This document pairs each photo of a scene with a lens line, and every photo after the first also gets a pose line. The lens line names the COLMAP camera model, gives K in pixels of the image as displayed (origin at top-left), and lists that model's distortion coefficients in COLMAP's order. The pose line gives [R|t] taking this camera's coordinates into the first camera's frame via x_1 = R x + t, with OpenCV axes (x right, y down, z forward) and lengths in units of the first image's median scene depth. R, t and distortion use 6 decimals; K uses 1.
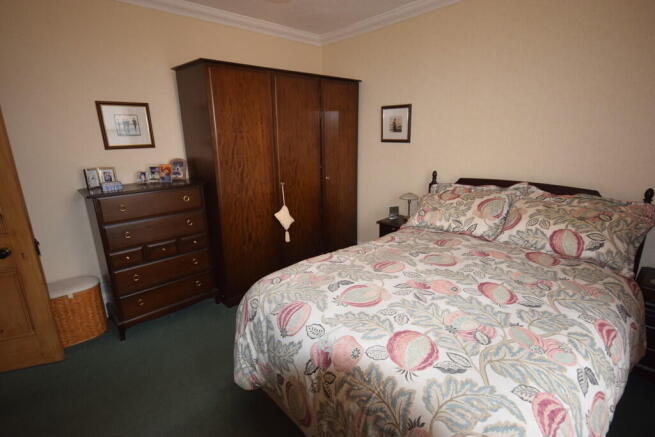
lens RADIAL K [[322.9, 0, 331.3], [0, 322.9, 217.1], [0, 0, 1]] dist [0.000371, 0.000017]
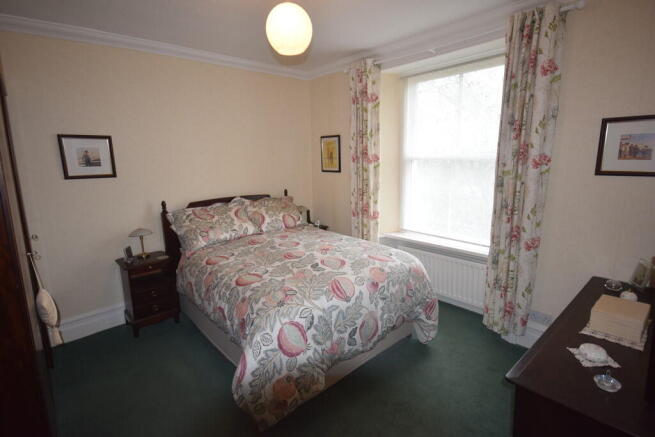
lens RADIAL K [[322.9, 0, 331.3], [0, 322.9, 217.1], [0, 0, 1]] dist [0.000371, 0.000017]
pose [[0.023378, -0.170636, 0.985057, -0.910495], [0.273923, 0.948711, 0.157839, -0.140741], [-0.961468, 0.266139, 0.068920, 0.534394]]
